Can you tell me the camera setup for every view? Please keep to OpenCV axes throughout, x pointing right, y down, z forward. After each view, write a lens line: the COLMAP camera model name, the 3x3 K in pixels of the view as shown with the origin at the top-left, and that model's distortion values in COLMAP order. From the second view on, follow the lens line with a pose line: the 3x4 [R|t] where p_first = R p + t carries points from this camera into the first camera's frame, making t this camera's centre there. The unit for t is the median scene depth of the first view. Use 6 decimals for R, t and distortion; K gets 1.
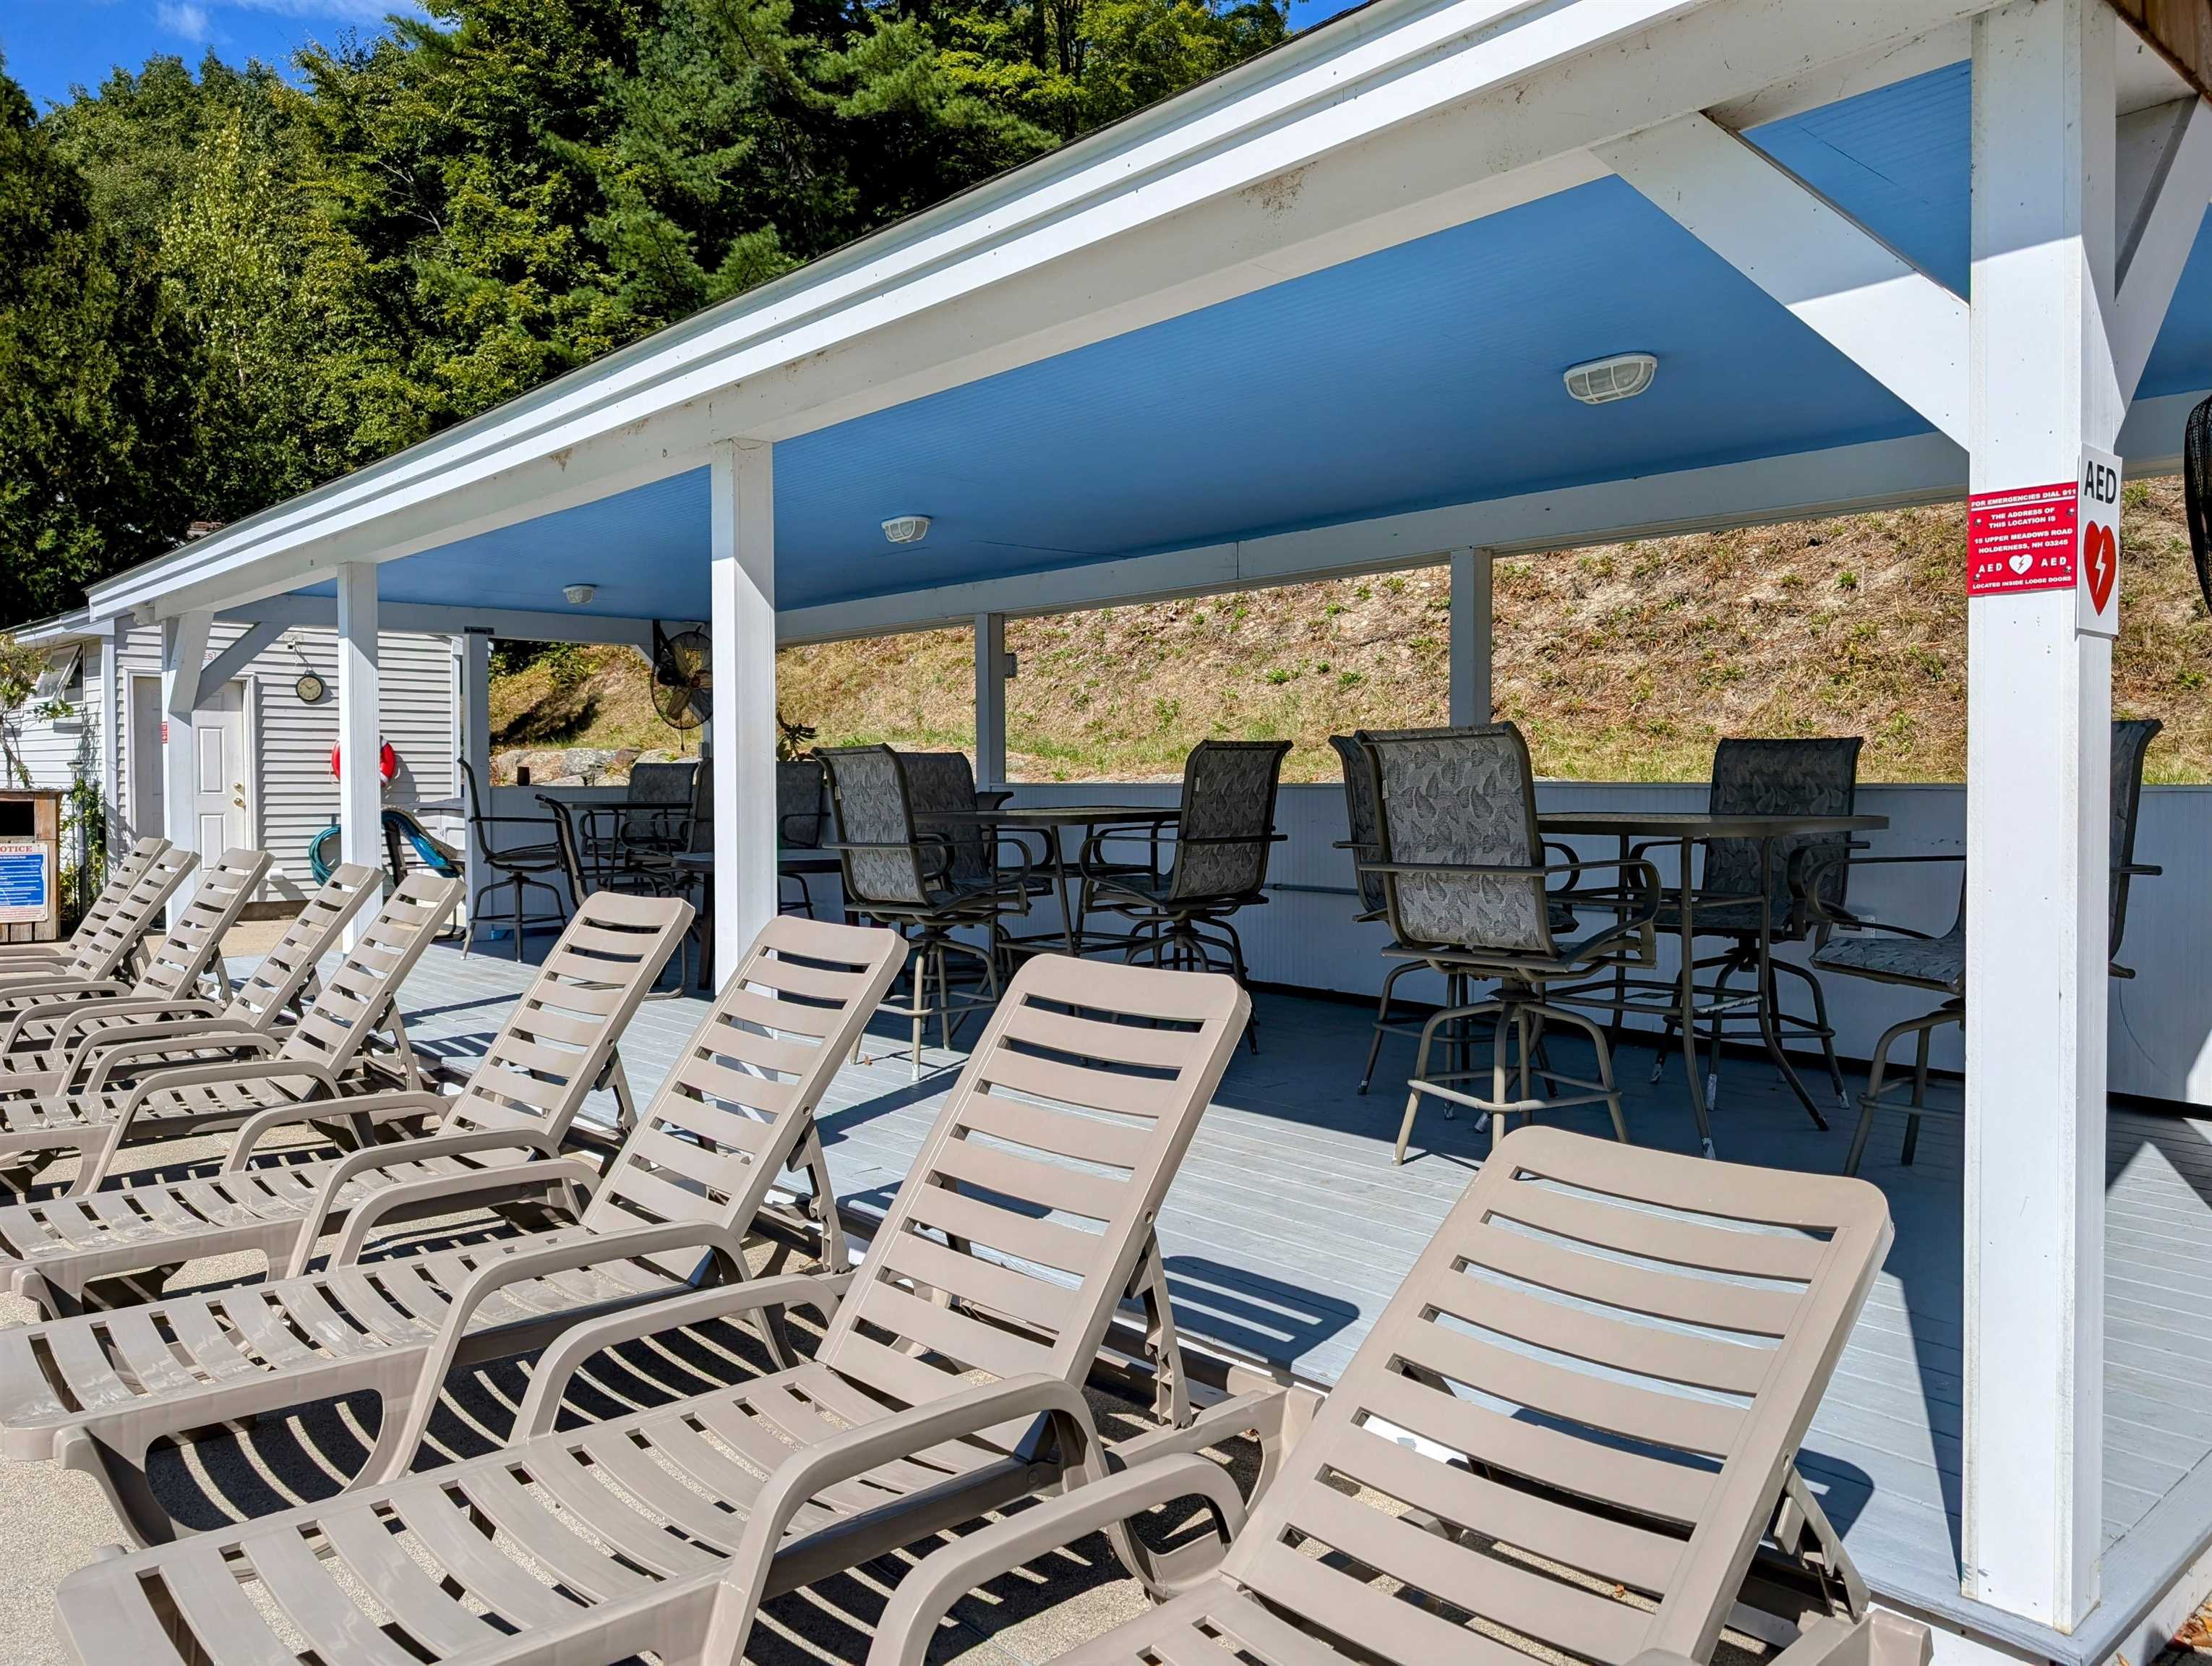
lens RADIAL K [[1587.1, 0, 1102.8], [0, 1587.1, 835.8], [0, 0, 1]] dist [0.014527, -0.004994]
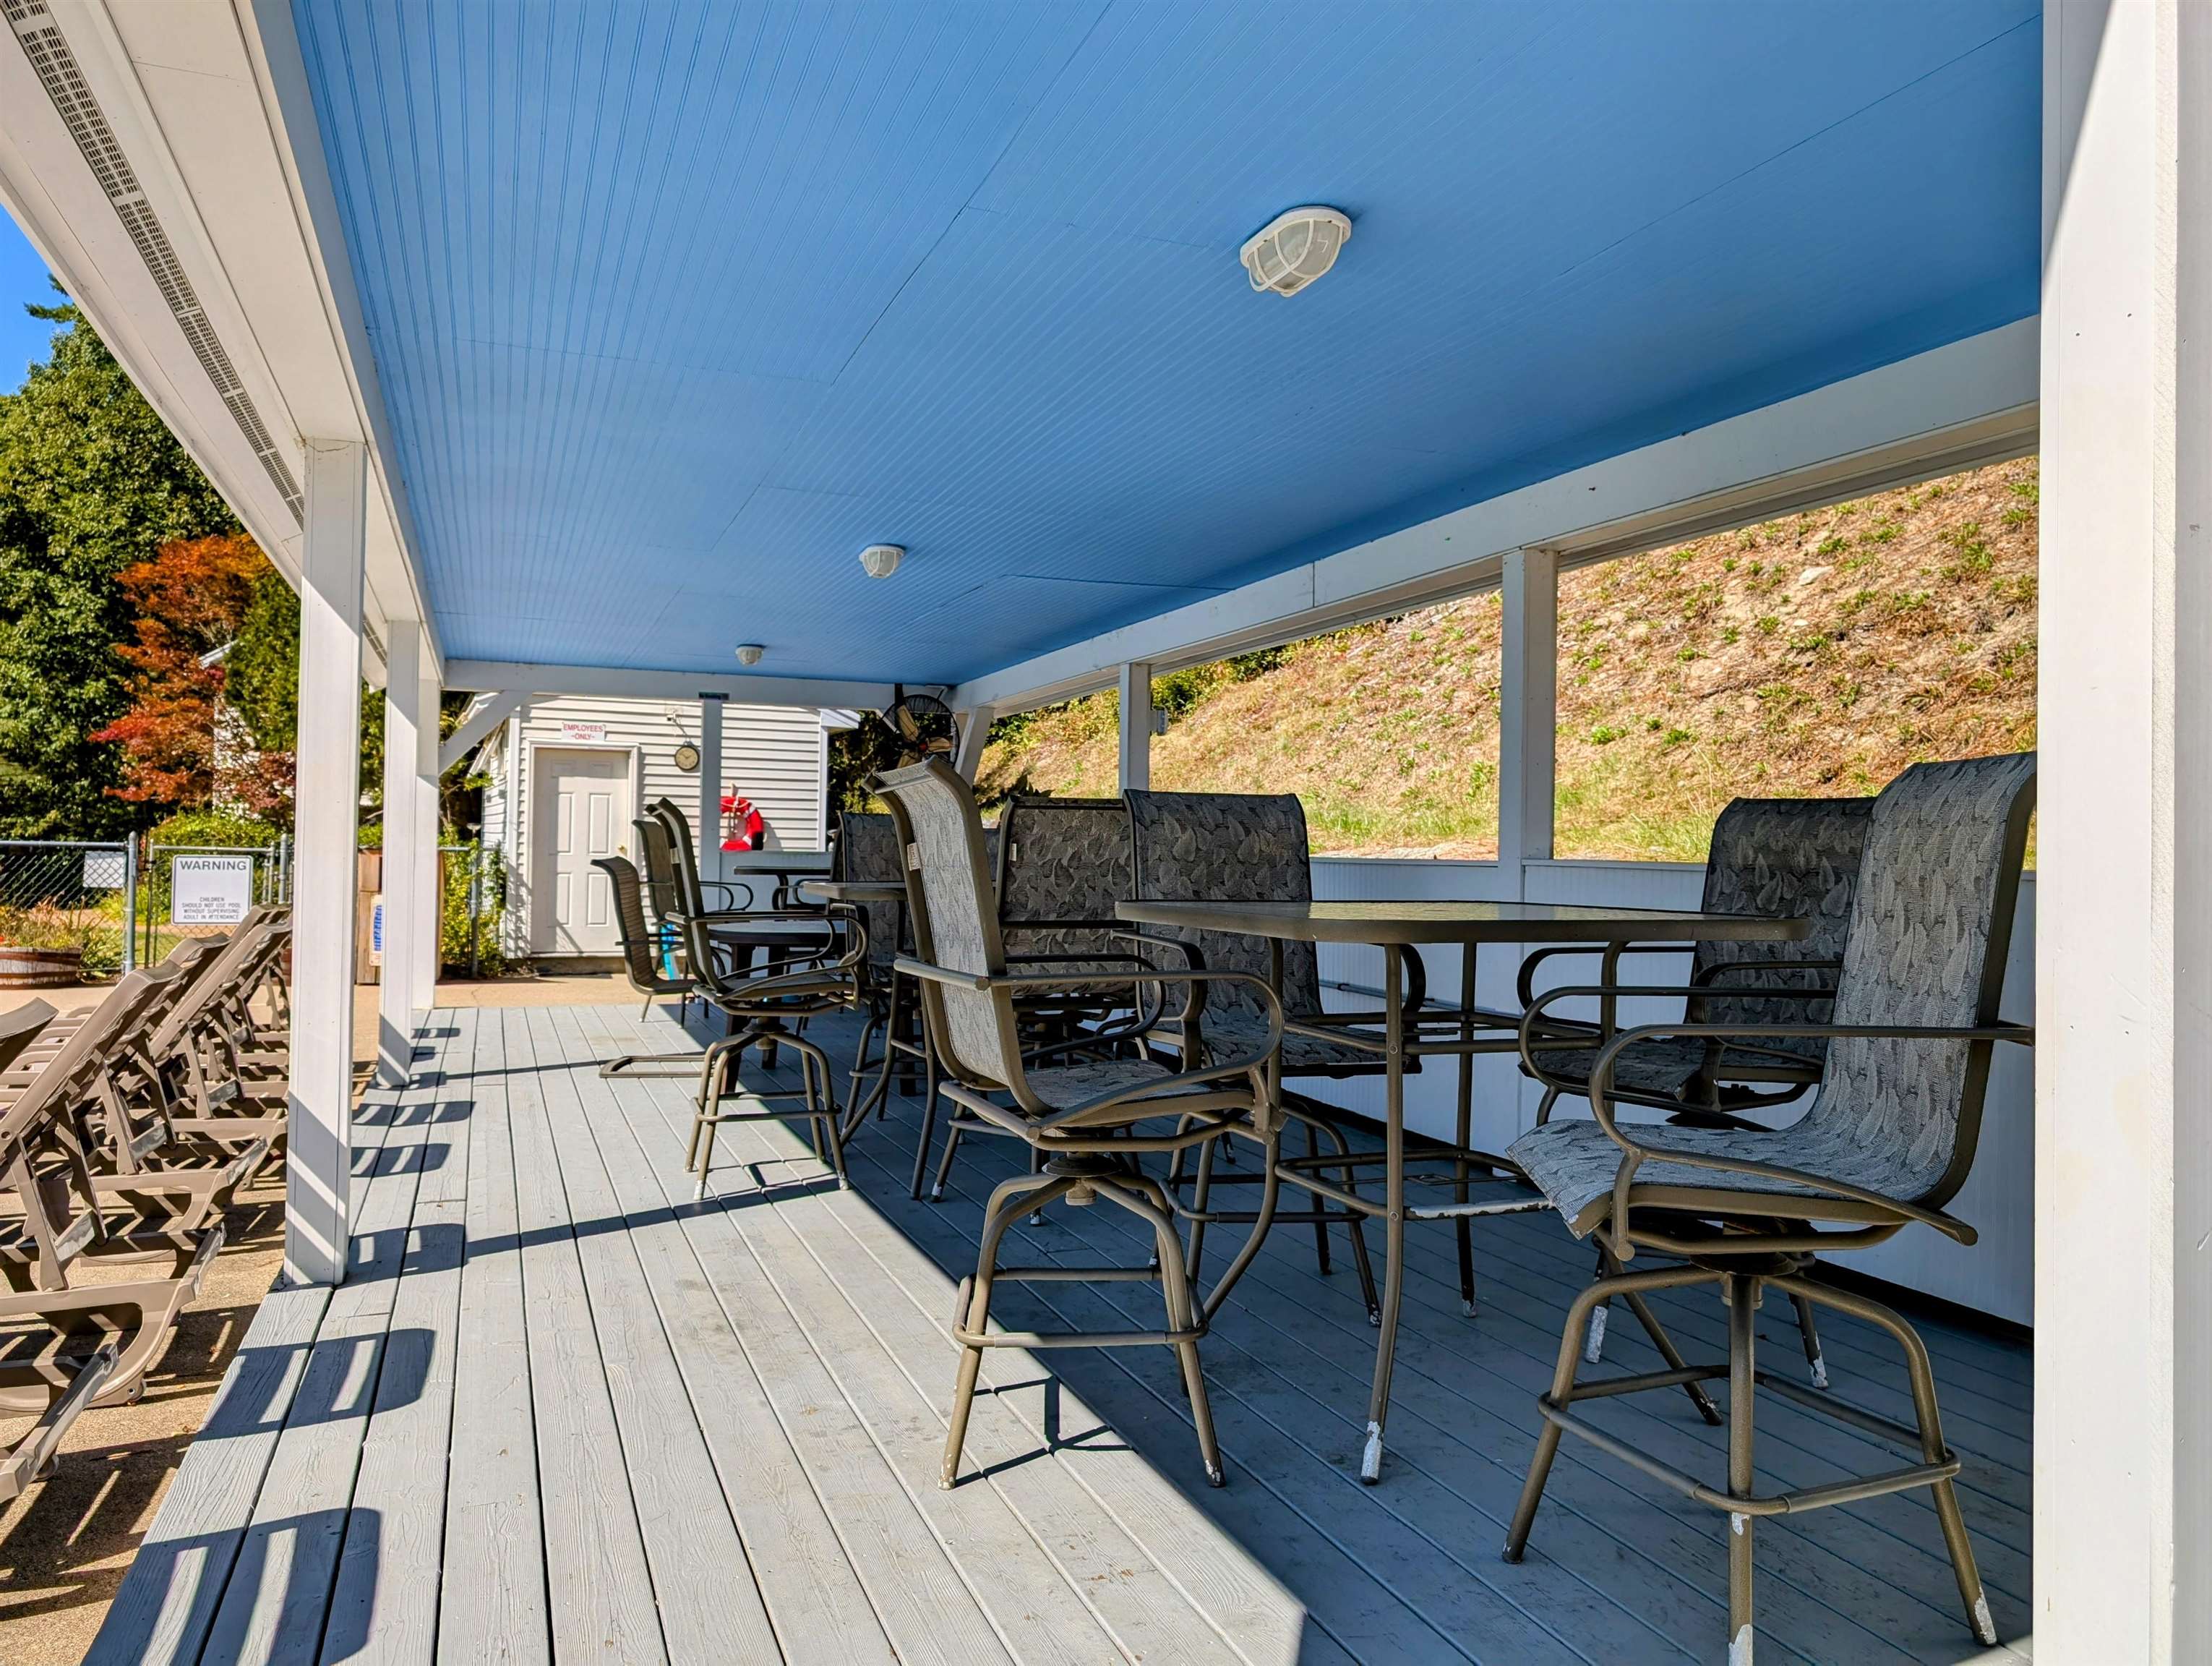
lens RADIAL K [[1587.1, 0, 1109.9], [0, 1587.1, 826.9], [0, 0, 1]] dist [0.014527, -0.004994]
pose [[0.937333, 0.010156, -0.348287, 0.155628], [-0.028641, 0.998438, -0.047967, -0.003603], [0.347256, 0.054937, 0.936160, 0.114450]]
